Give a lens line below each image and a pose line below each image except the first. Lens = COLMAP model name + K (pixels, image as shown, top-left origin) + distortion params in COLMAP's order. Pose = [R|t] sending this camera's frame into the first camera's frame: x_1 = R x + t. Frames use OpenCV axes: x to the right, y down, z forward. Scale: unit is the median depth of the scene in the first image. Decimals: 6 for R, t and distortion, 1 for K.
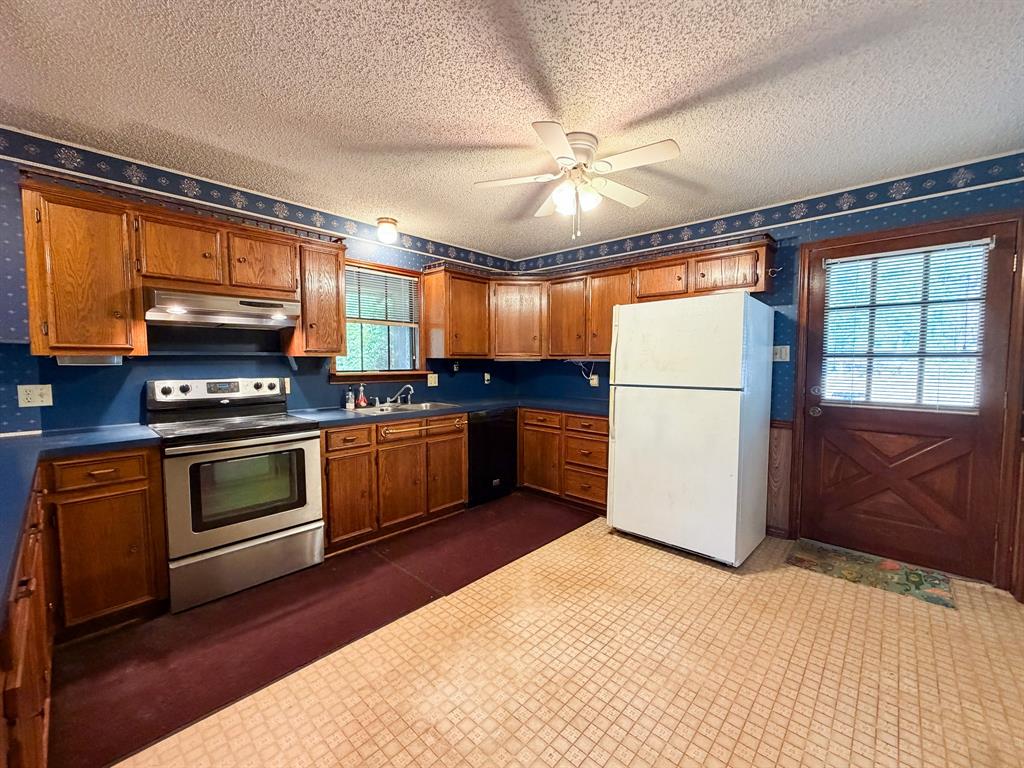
lens RADIAL K [[414.3, 0, 510.1], [0, 414.3, 385.1], [0, 0, 1]] dist [-0.002016, -0.000308]
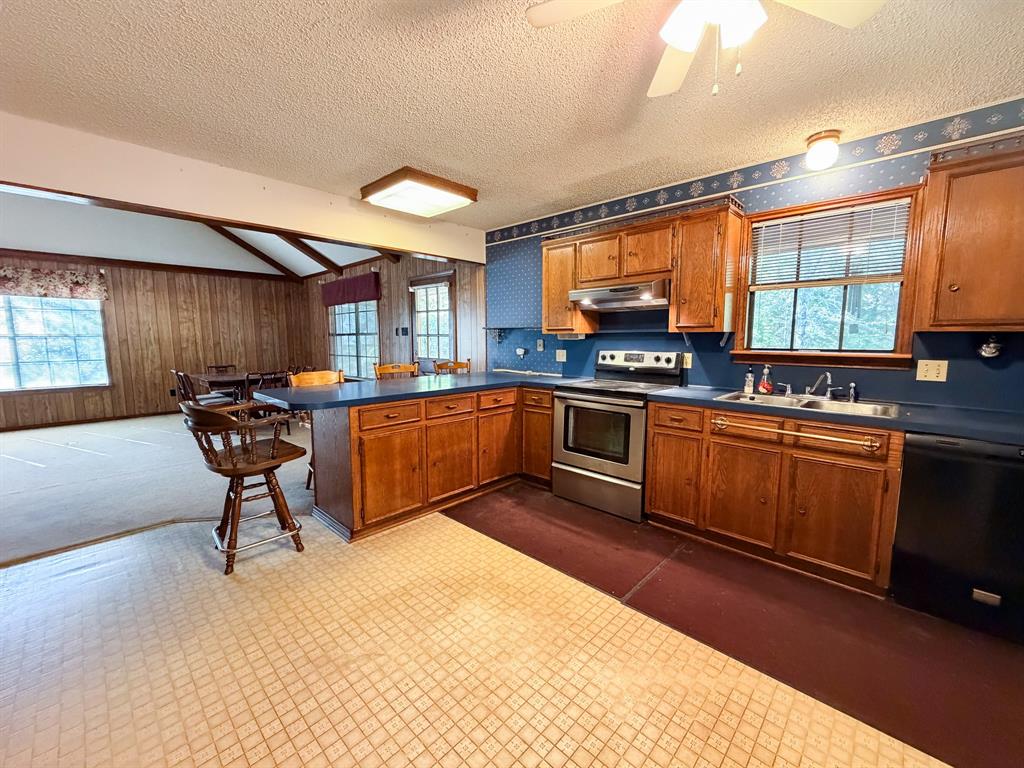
lens RADIAL K [[414.3, 0, 509.6], [0, 414.3, 384.0], [0, 0, 1]] dist [-0.002016, -0.000308]
pose [[-0.015909, 0.111905, -0.993592, 0.598184], [-0.058991, 0.991881, 0.112657, -0.036281], [0.998132, 0.060405, -0.009178, 0.656650]]
